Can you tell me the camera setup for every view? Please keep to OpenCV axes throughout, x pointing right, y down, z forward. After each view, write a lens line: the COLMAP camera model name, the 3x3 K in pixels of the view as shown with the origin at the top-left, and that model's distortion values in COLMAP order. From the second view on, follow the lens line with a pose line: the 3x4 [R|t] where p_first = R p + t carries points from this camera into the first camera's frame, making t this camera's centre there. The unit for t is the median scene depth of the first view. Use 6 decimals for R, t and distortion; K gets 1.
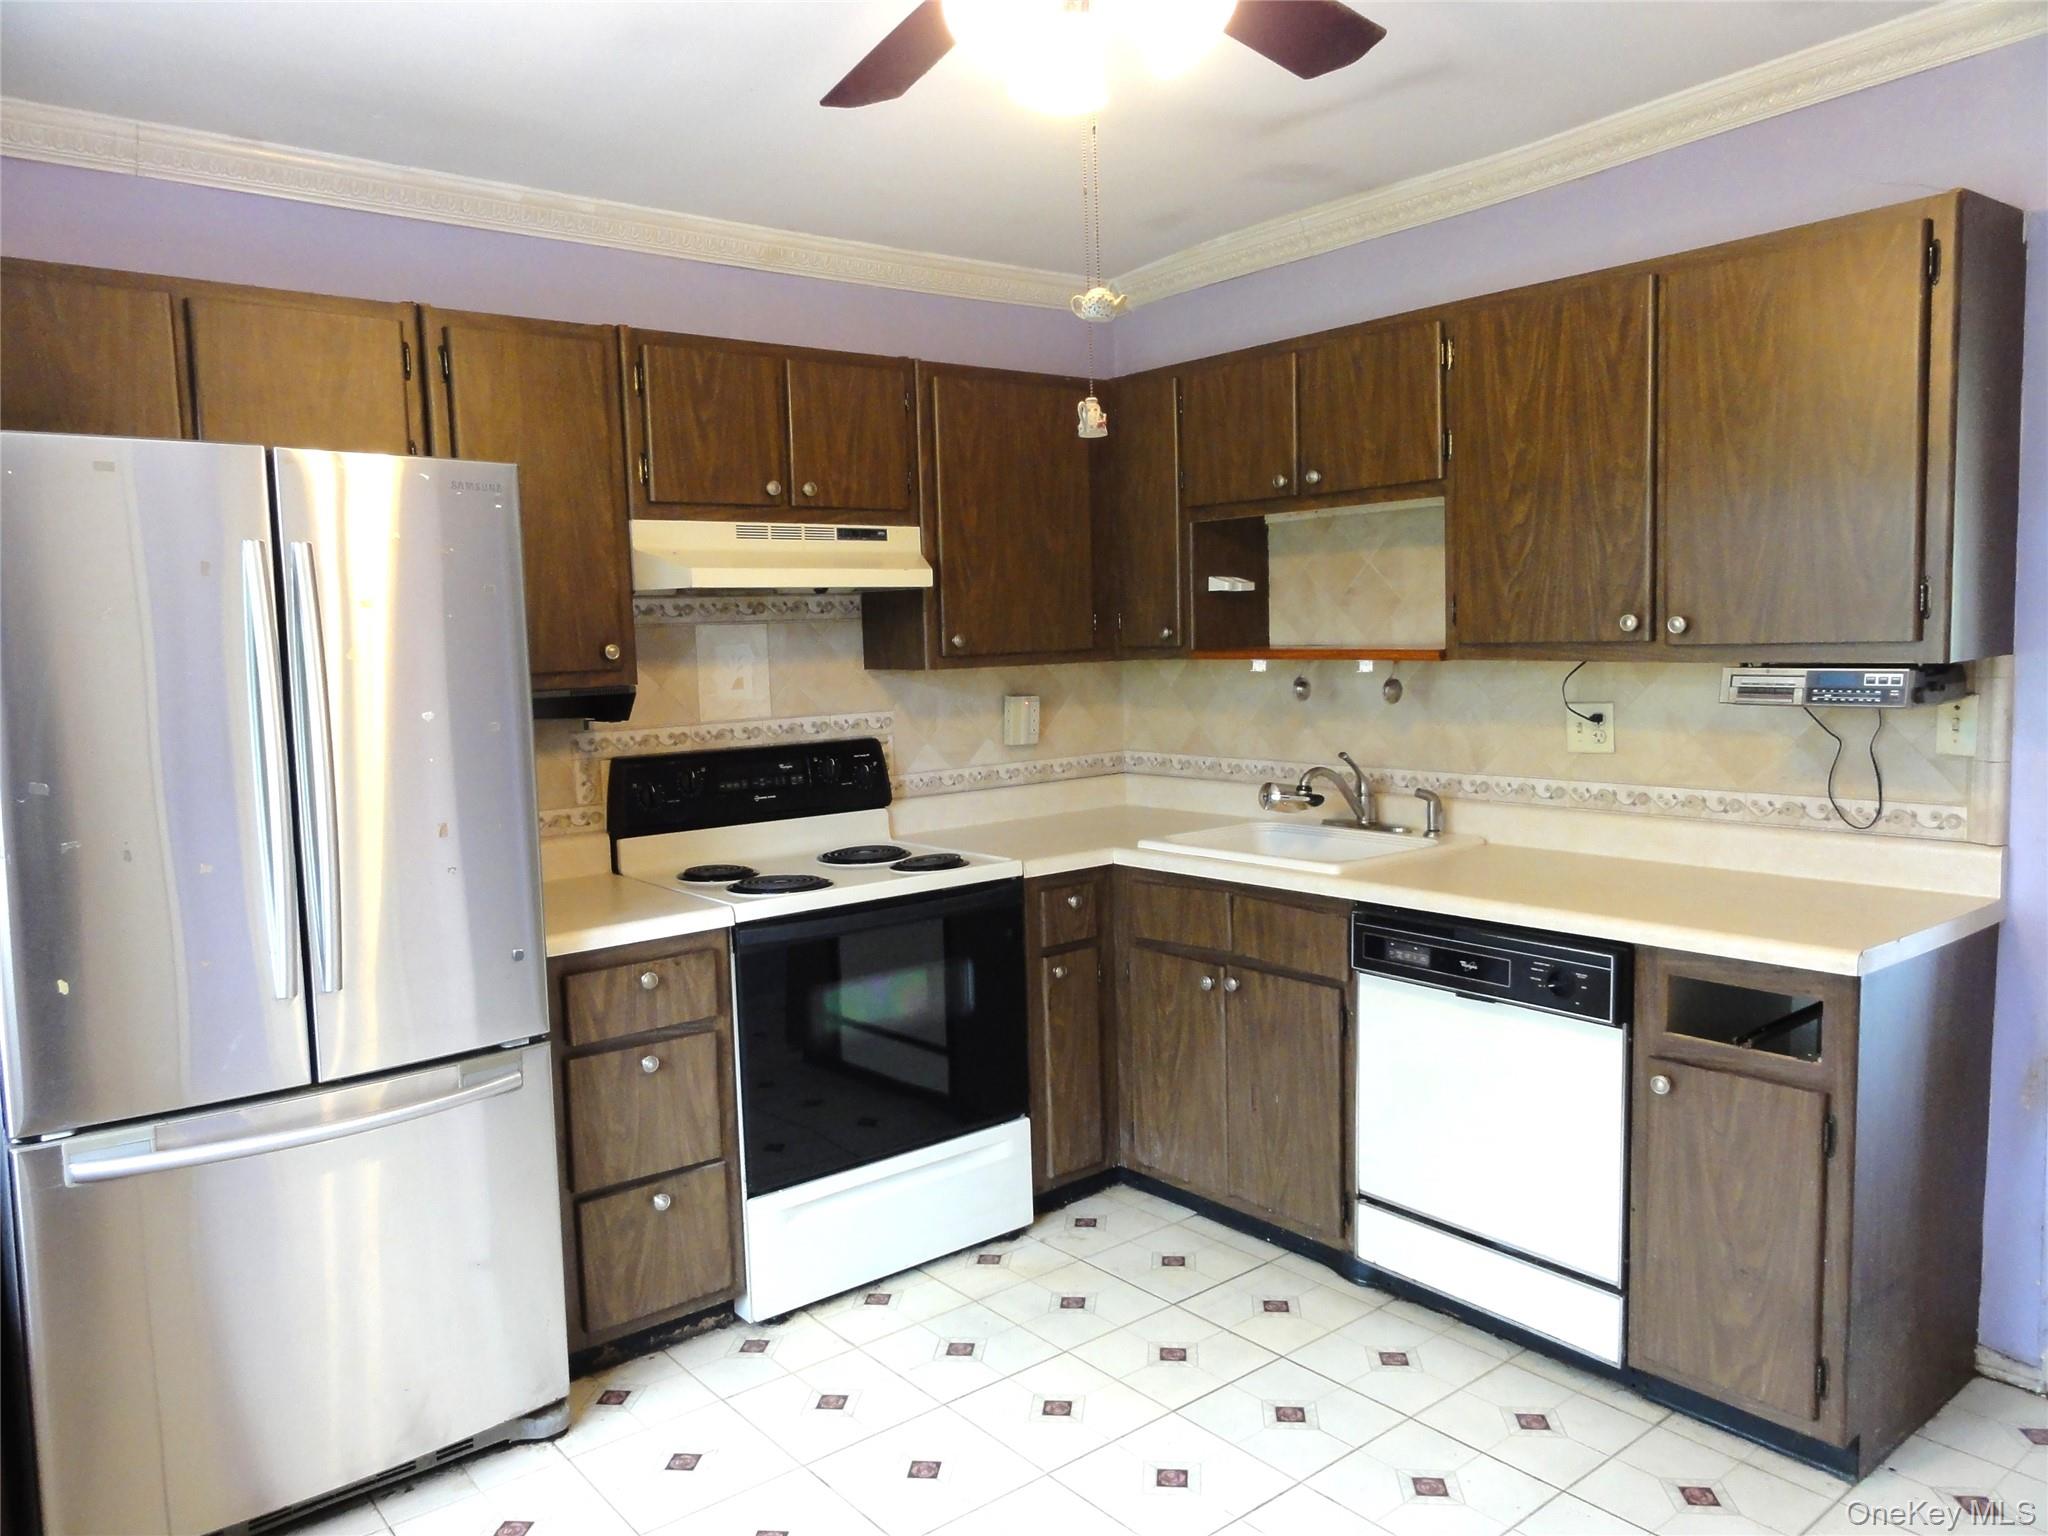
lens RADIAL K [[1459.6, 0, 1024.0], [0, 1459.6, 767.4], [0, 0, 1]] dist [-0.003725, 0.006550]
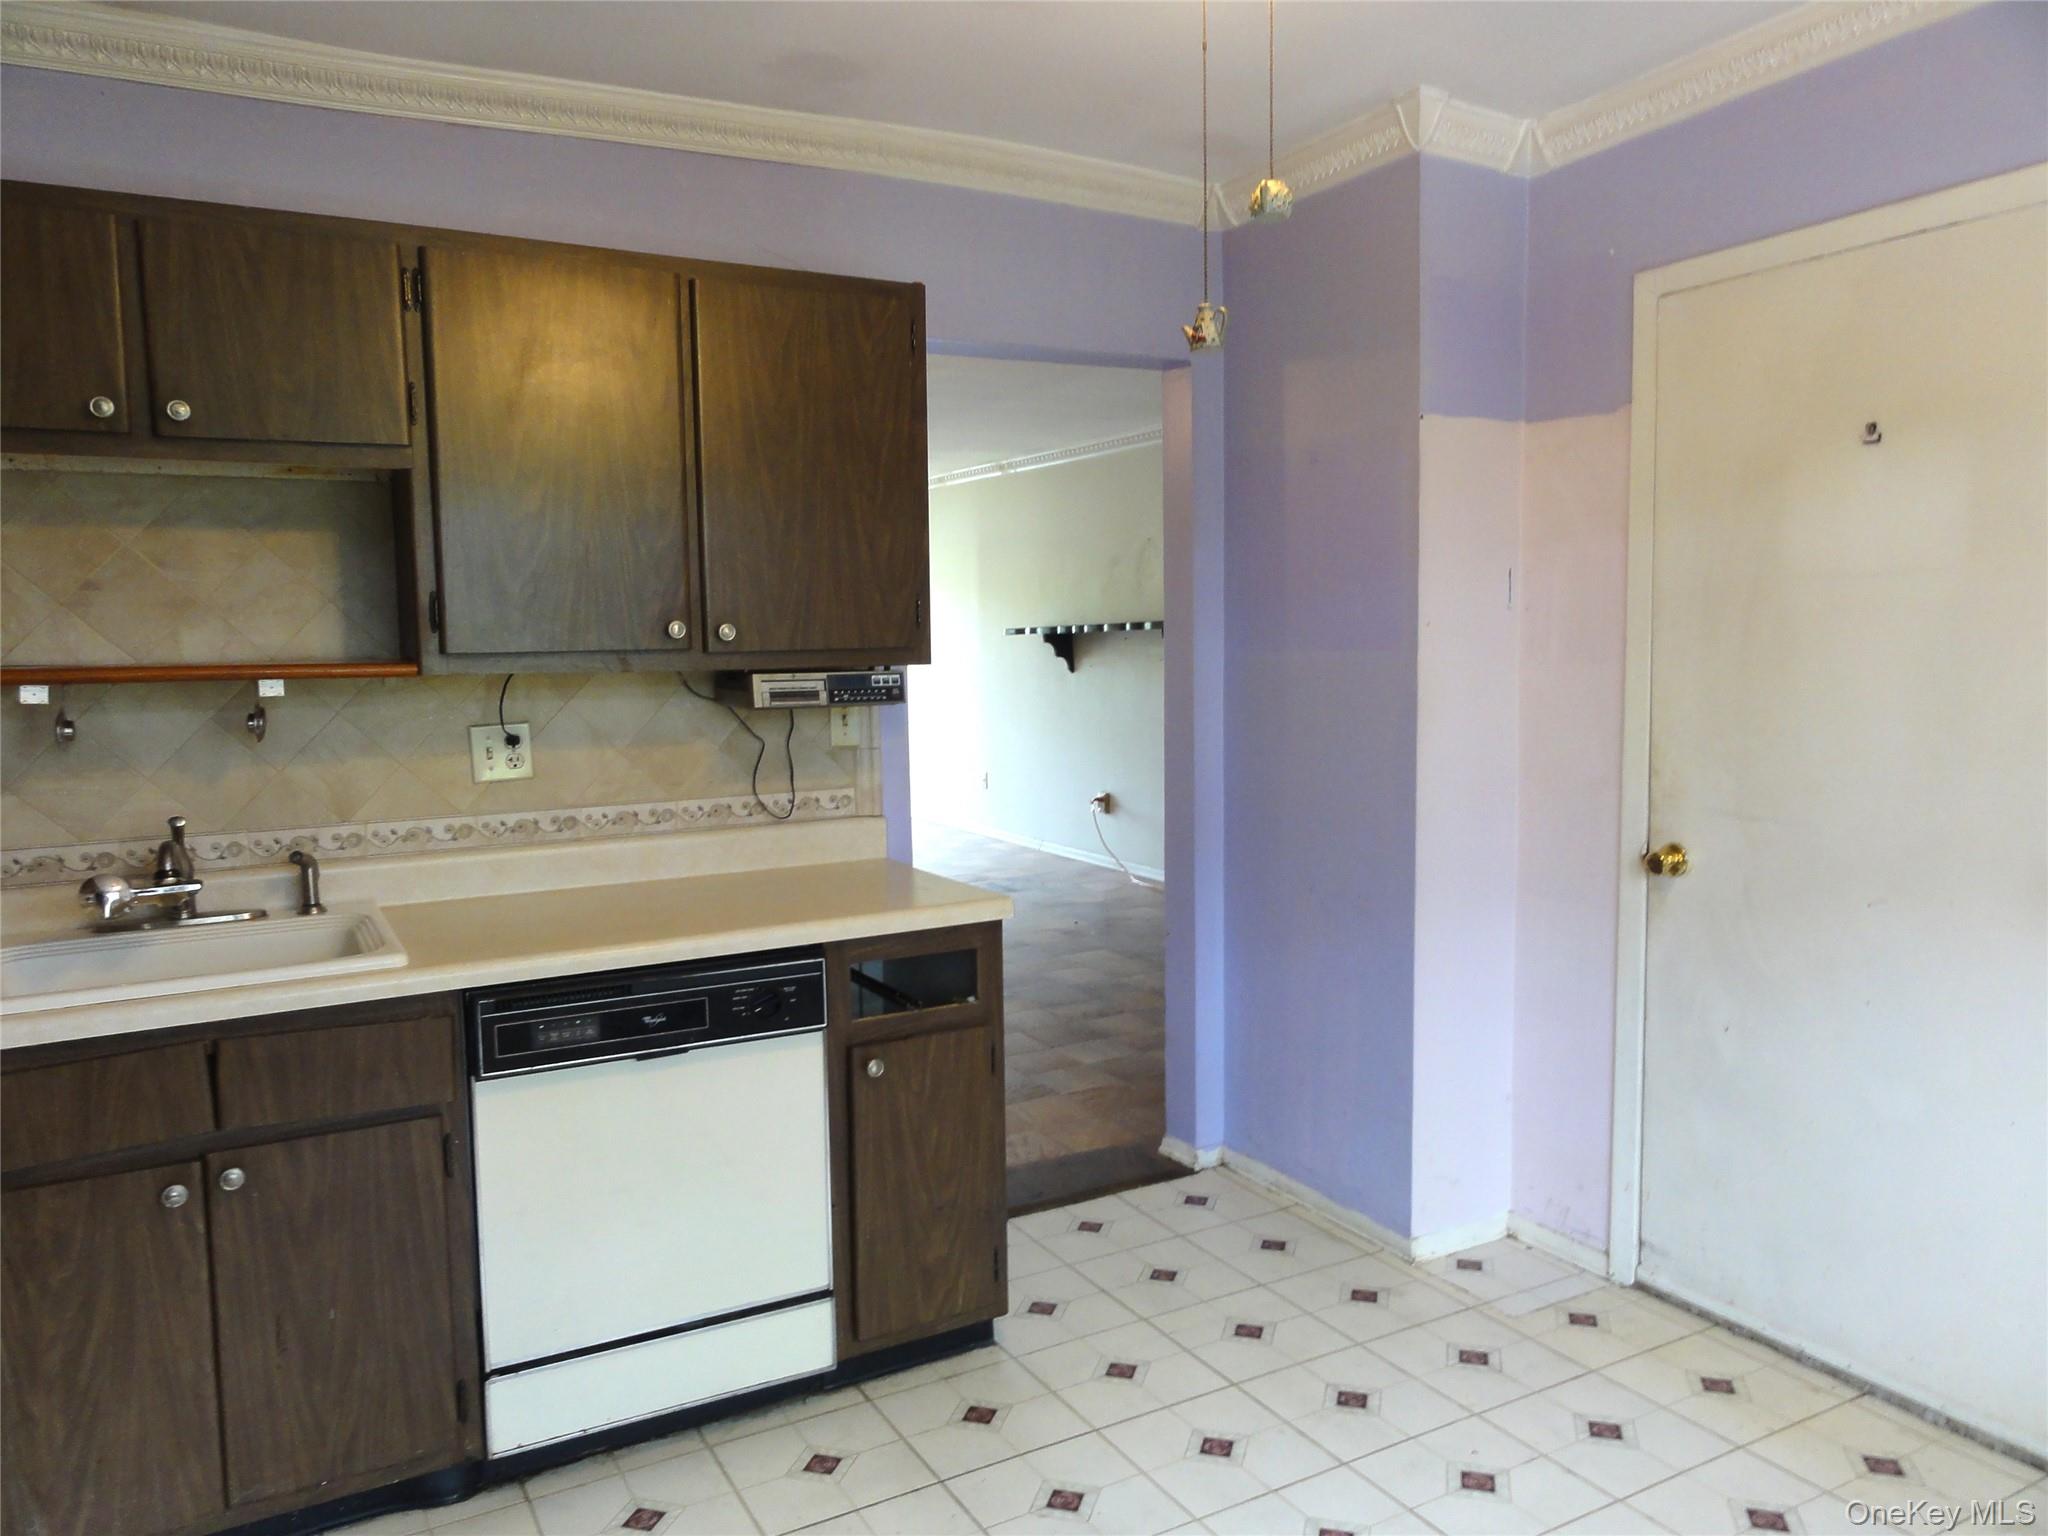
lens RADIAL K [[1459.6, 0, 1022.8], [0, 1459.6, 766.8], [0, 0, 1]] dist [-0.003725, 0.006550]
pose [[0.168341, -0.064232, 0.983634, -0.457776], [0.106347, 0.993234, 0.046659, -0.027762], [-0.979975, 0.096752, 0.174033, 0.569769]]
